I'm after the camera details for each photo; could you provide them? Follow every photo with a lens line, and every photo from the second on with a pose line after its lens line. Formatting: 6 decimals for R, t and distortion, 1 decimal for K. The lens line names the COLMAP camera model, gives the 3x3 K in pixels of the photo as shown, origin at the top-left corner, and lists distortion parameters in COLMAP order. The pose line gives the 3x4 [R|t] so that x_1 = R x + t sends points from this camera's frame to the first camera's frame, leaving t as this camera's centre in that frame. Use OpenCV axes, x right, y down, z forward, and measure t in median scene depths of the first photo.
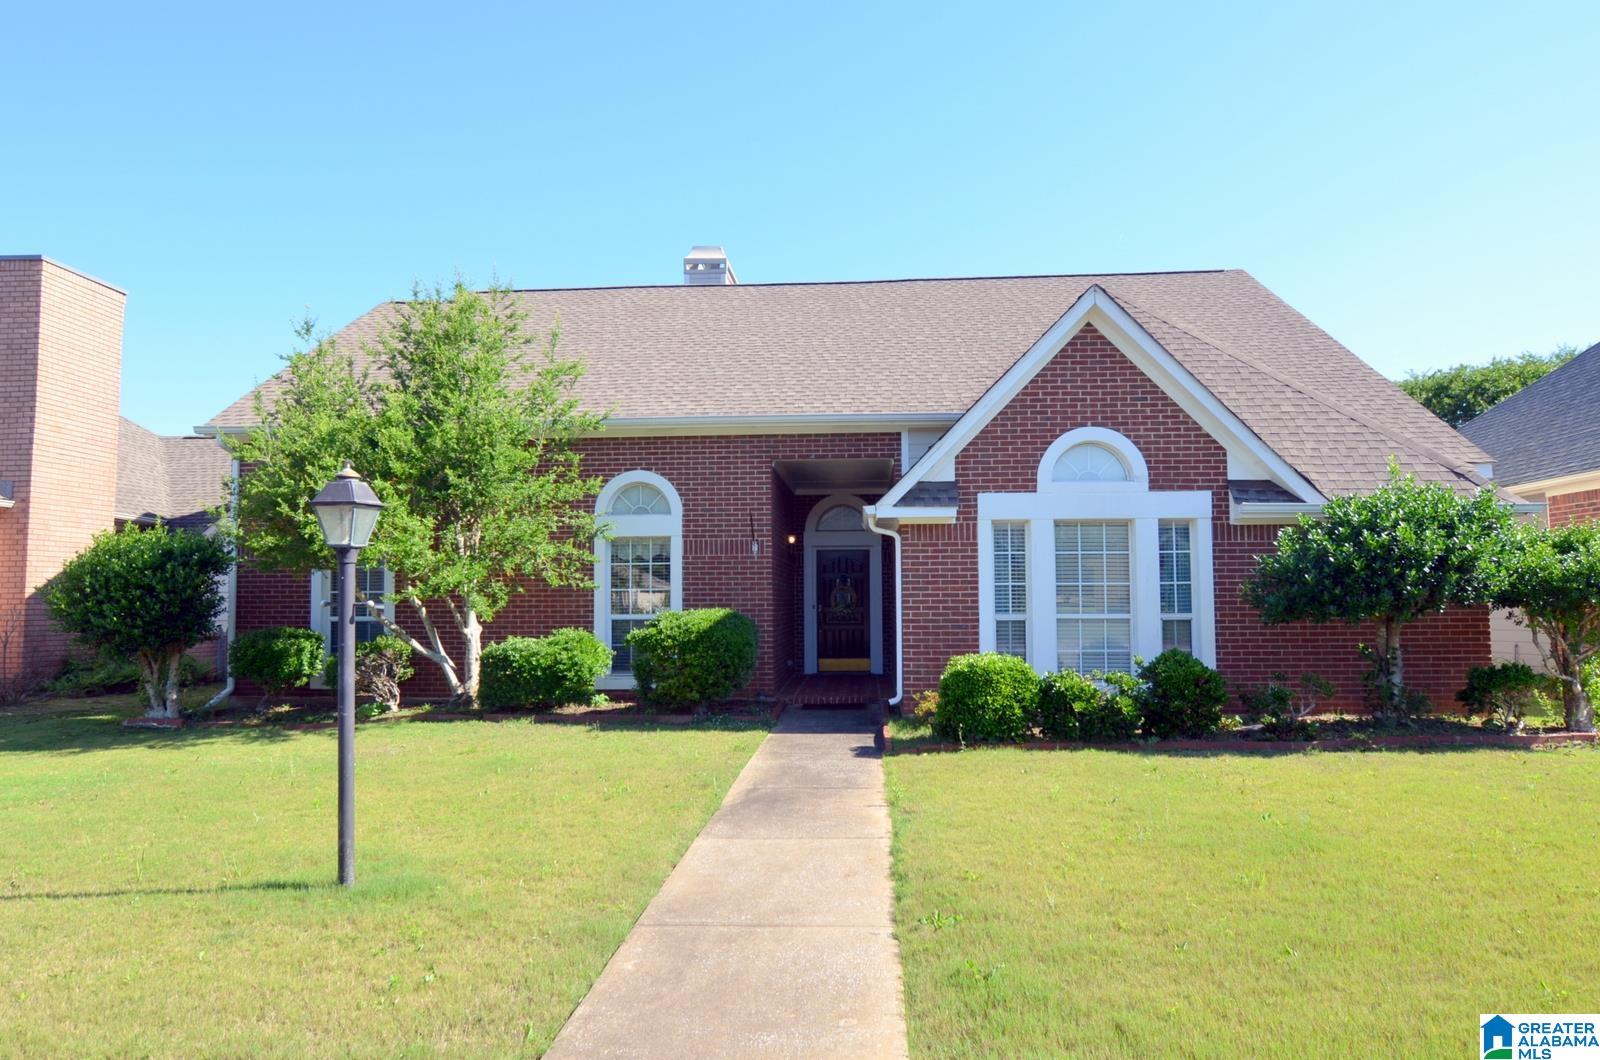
lens RADIAL K [[957.7, 0, 801.9], [0, 957.7, 534.4], [0, 0, 1]] dist [-0.023733, 0.003217]
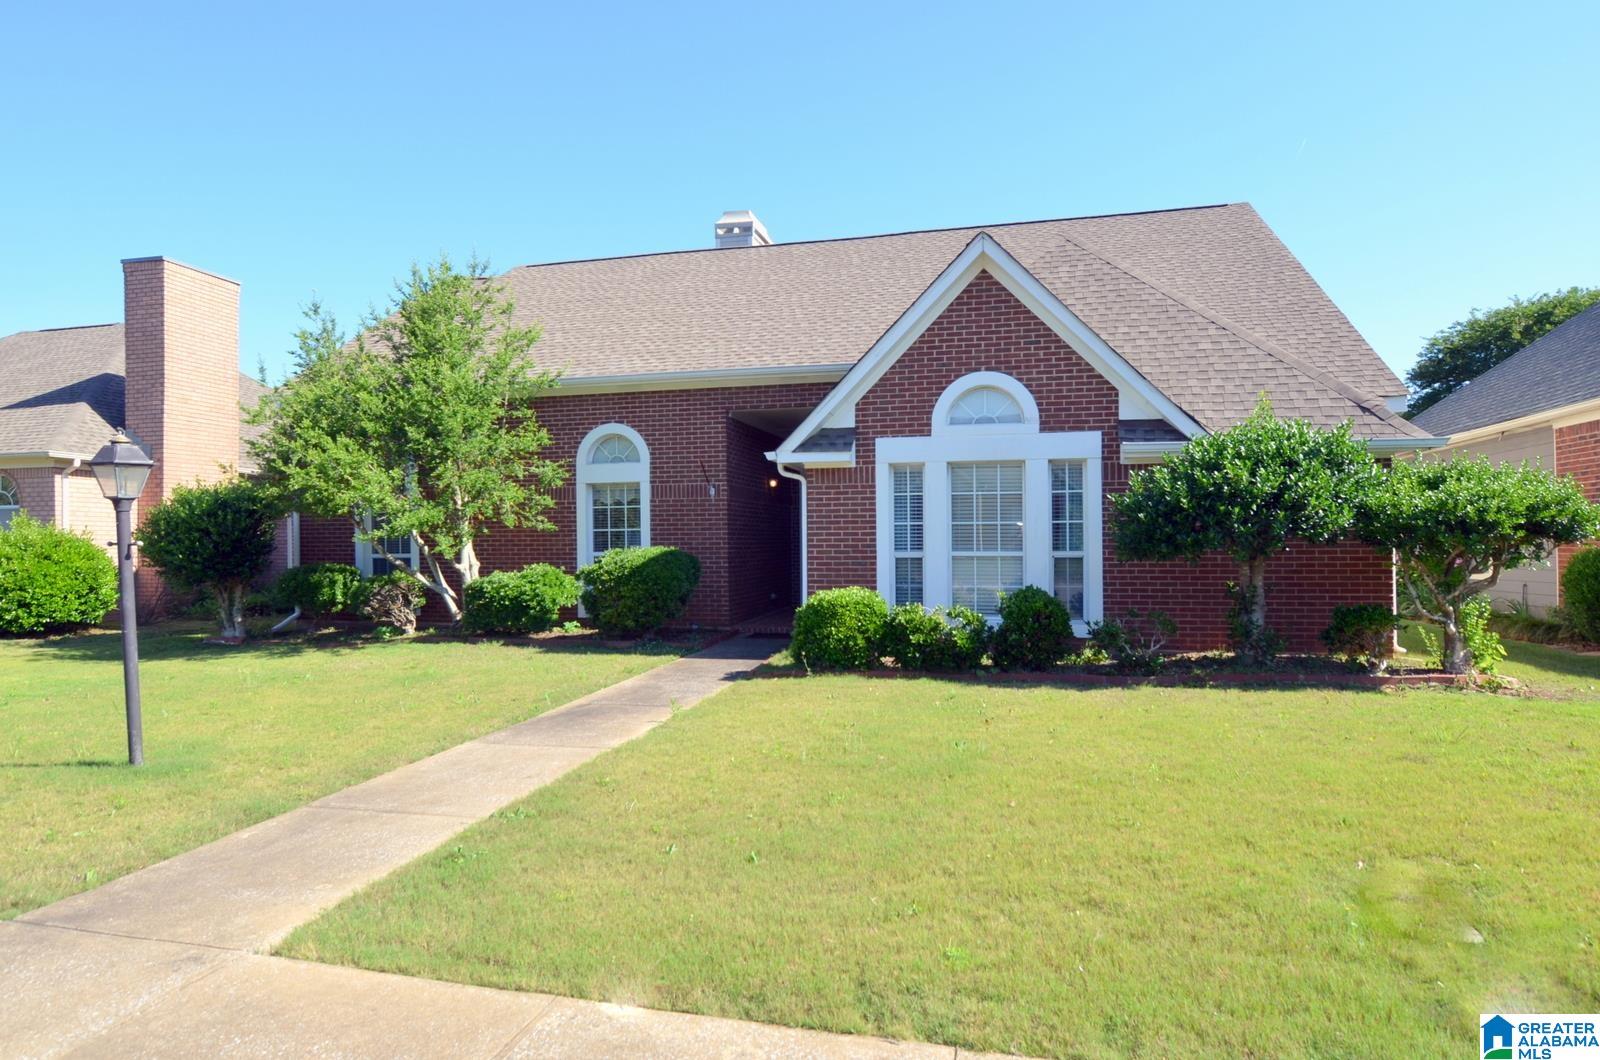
lens RADIAL K [[893.8, 0, 801.9], [0, 893.8, 532.2], [0, 0, 1]] dist [-0.025350, 0.003175]
pose [[0.986107, -0.003610, -0.166074, 0.266062], [0.013827, 0.998078, 0.060409, 0.000023], [0.165536, -0.061866, 0.984261, 0.004976]]
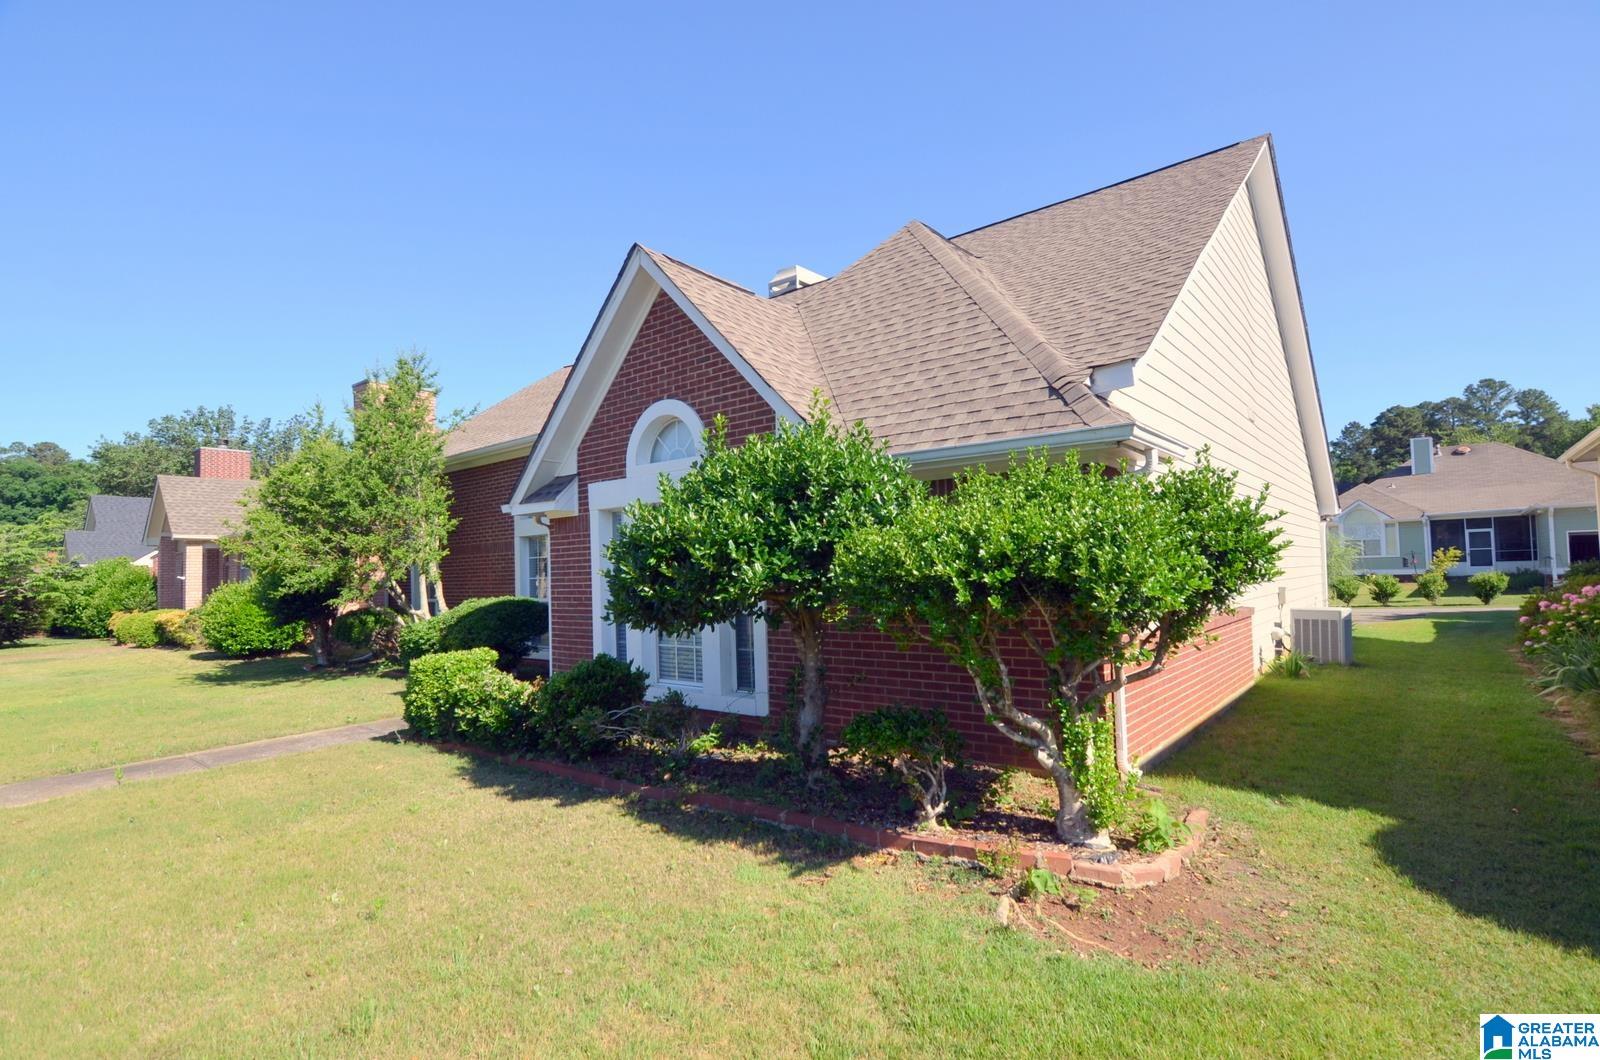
lens RADIAL K [[776.0, 0, 803.6], [0, 776.0, 531.5], [0, 0, 1]] dist [-0.028045, 0.007418]
pose [[0.816084, -0.047490, -0.575979, 0.822317], [0.065963, 0.997759, 0.011196, 0.011967], [0.574156, -0.047130, 0.817388, 0.466377]]
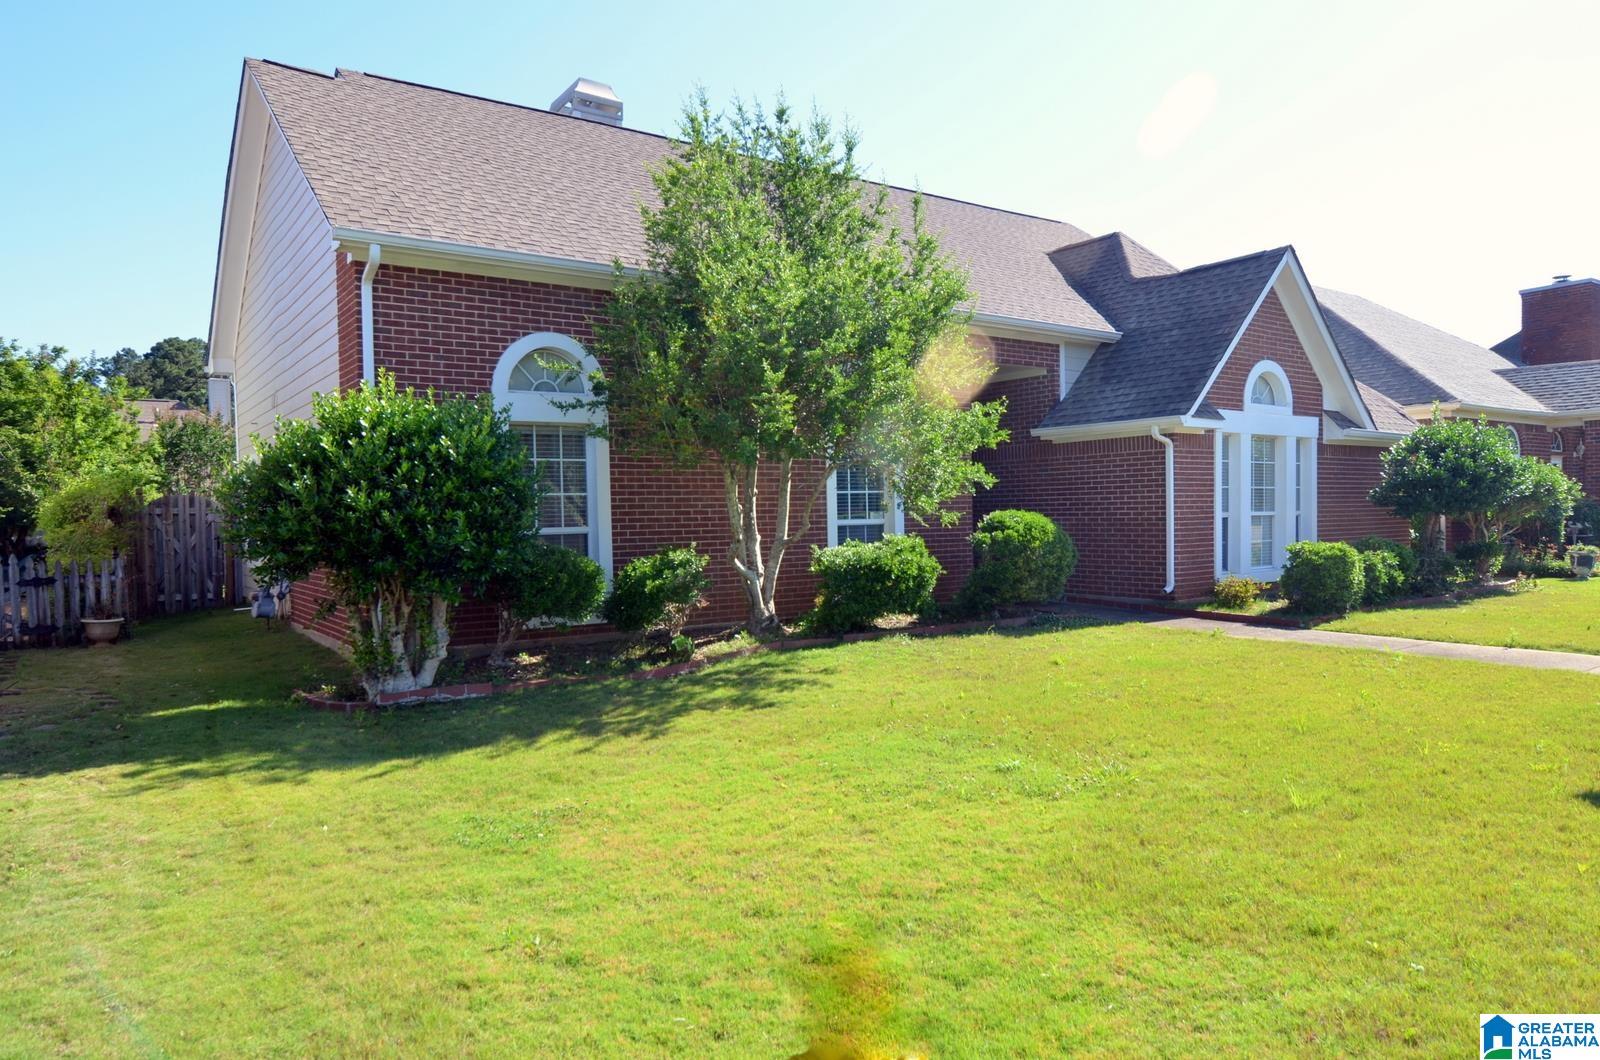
lens RADIAL K [[1027.1, 0, 796.4], [0, 1027.1, 533.7], [0, 0, 1]] dist [-0.008137, -0.000550]
pose [[0.775079, -0.020823, 0.631521, -1.006308], [-0.034754, 0.996539, 0.075514, 0.031550], [-0.630908, -0.080477, 0.771673, 0.342123]]
